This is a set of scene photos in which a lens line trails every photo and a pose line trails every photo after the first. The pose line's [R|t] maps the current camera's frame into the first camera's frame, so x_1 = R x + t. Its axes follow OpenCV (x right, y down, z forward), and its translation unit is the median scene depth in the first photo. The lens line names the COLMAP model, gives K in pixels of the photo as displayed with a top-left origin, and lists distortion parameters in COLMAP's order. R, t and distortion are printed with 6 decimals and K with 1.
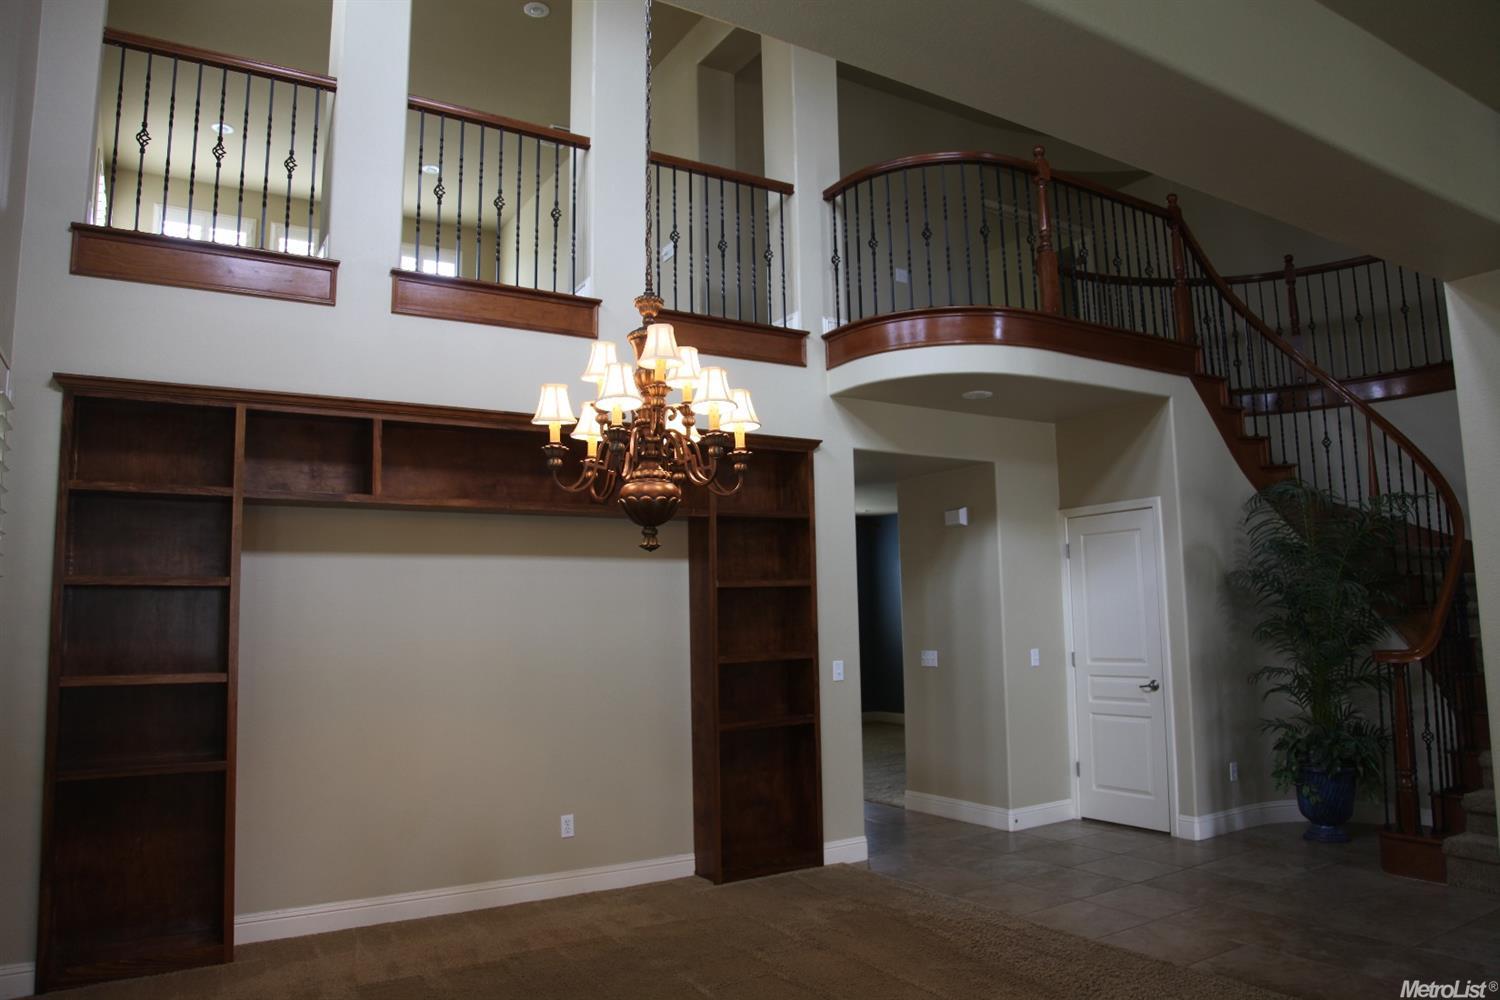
lens RADIAL K [[1011.8, 0, 750.0], [0, 1011.8, 500.0], [0, 0, 1]] dist [-0.001693, -0.000671]
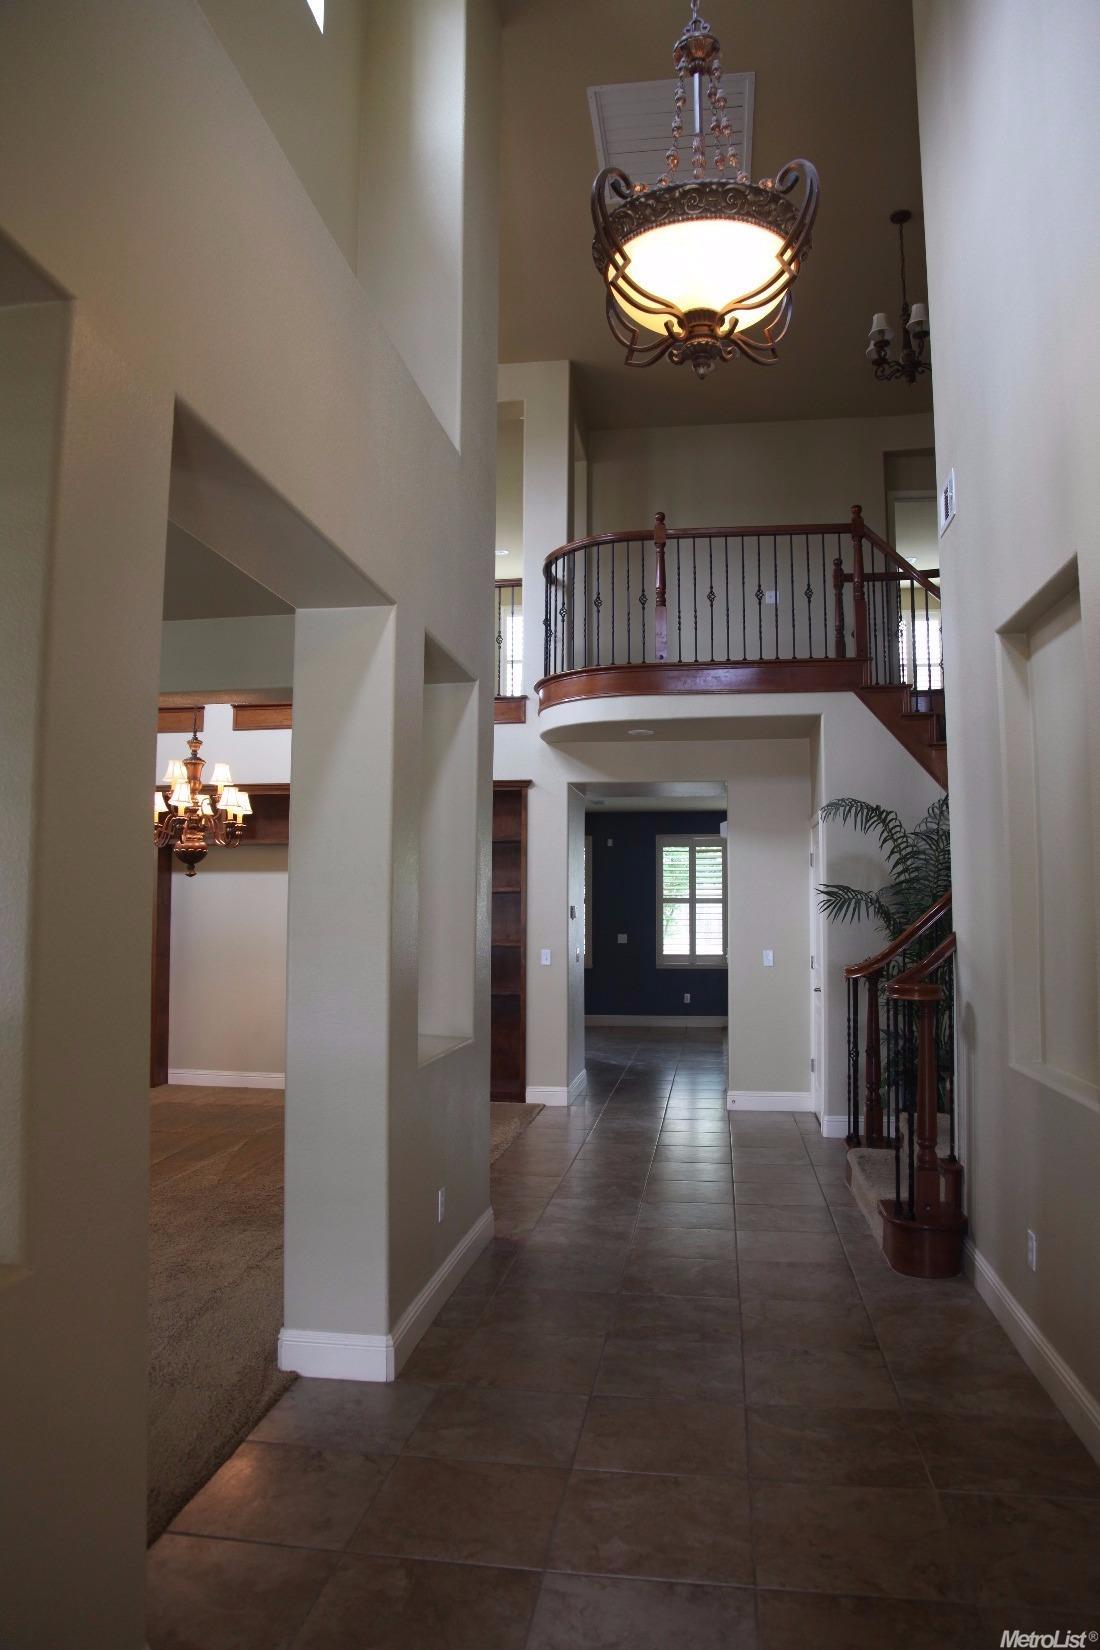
lens RADIAL K [[1113.0, 0, 550.0], [0, 1113.0, 825.0], [0, 0, 1]] dist [-0.001693, -0.000671]
pose [[0.768368, -0.027082, -0.639436, 0.990863], [0.057330, 0.998000, 0.026622, -0.037890], [0.637436, -0.057114, 0.768384, -0.074127]]
